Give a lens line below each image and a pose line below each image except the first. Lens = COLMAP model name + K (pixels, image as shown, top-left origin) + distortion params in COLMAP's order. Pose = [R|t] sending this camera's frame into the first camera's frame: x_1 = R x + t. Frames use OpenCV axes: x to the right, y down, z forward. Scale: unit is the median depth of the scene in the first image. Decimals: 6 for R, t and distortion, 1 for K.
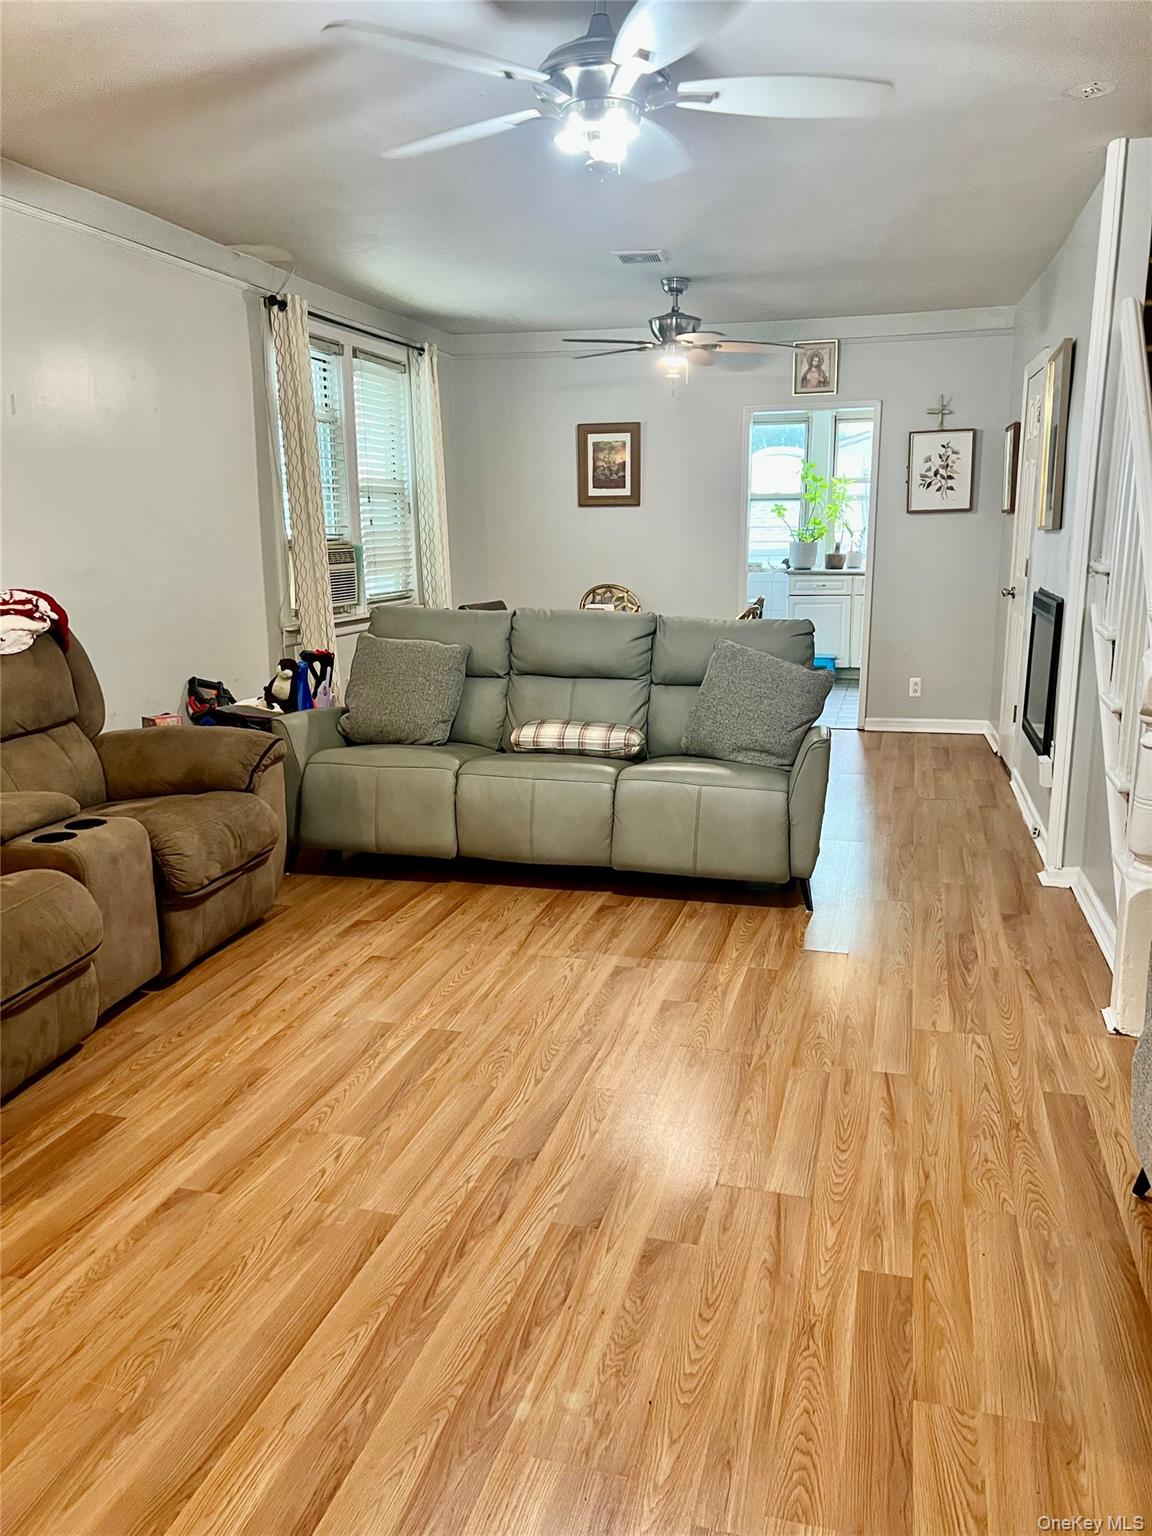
lens RADIAL K [[1147.2, 0, 561.6], [0, 1147.2, 773.5], [0, 0, 1]] dist [0.061000, -0.072842]
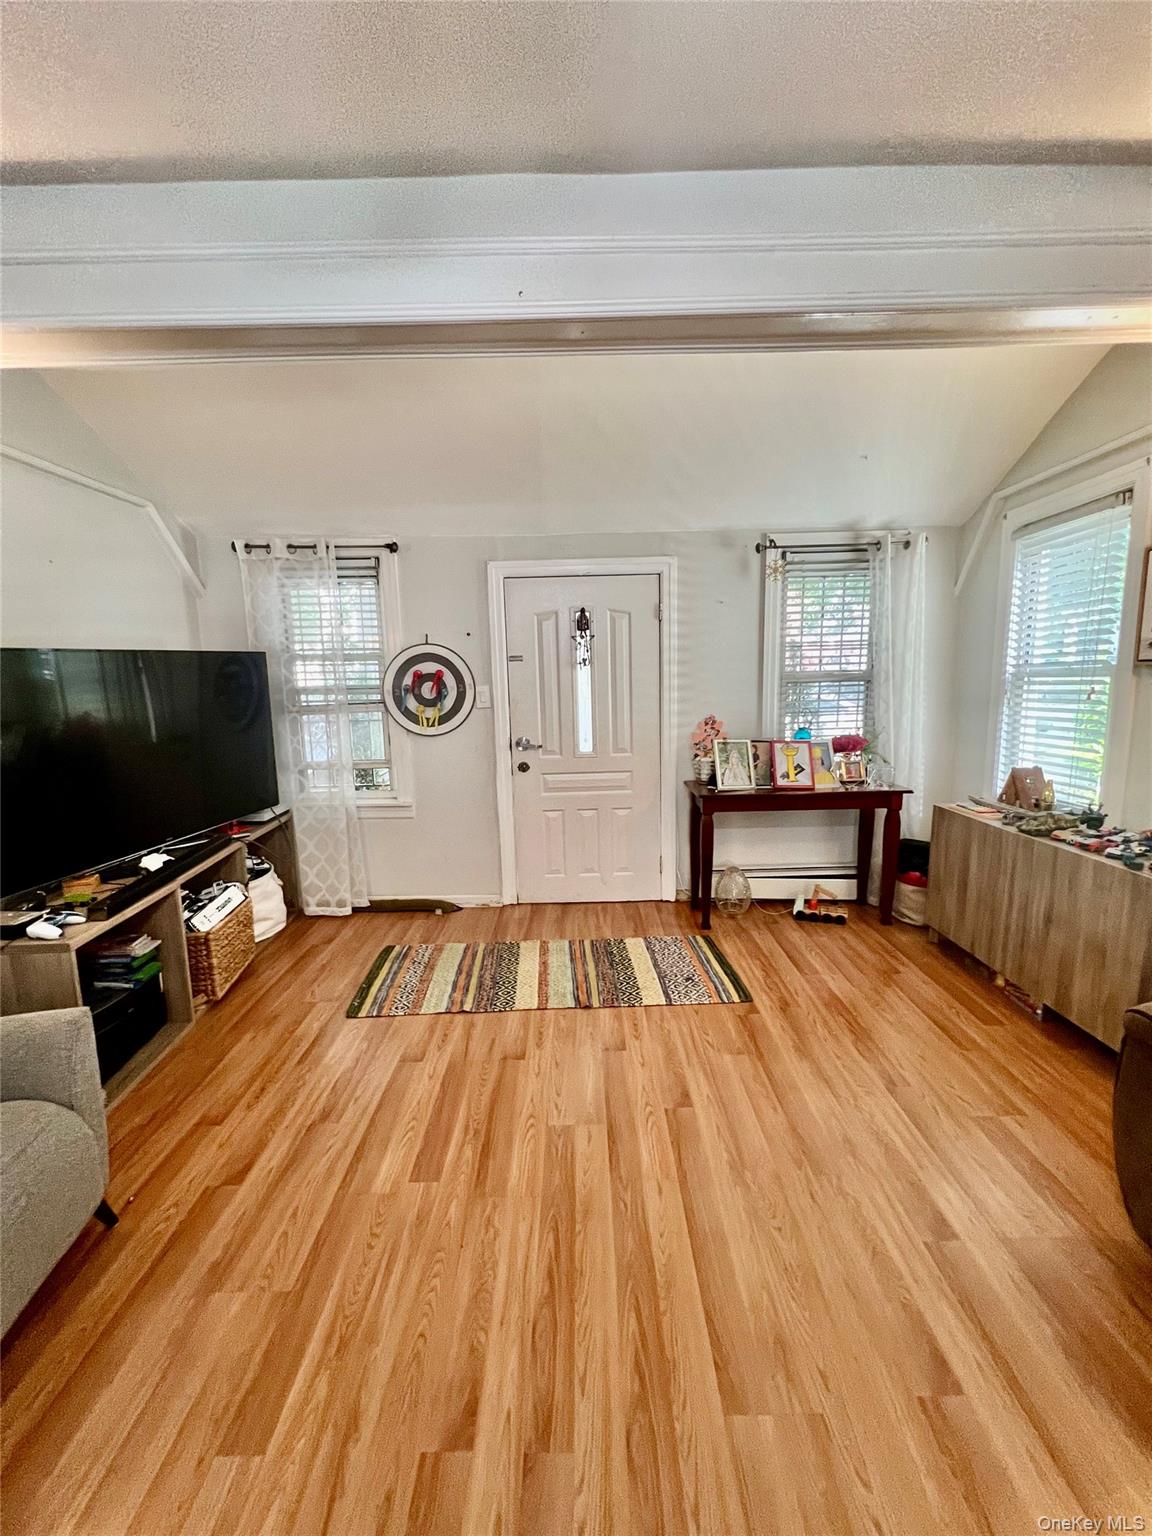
lens RADIAL K [[614.7, 0, 577.0], [0, 614.7, 769.7], [0, 0, 1]] dist [-0.000456, -0.000435]
pose [[-0.959516, 0.079517, -0.270197, 0.081026], [-0.020912, 0.936560, 0.349883, -0.321501], [0.280877, 0.341369, -0.896981, 1.269345]]
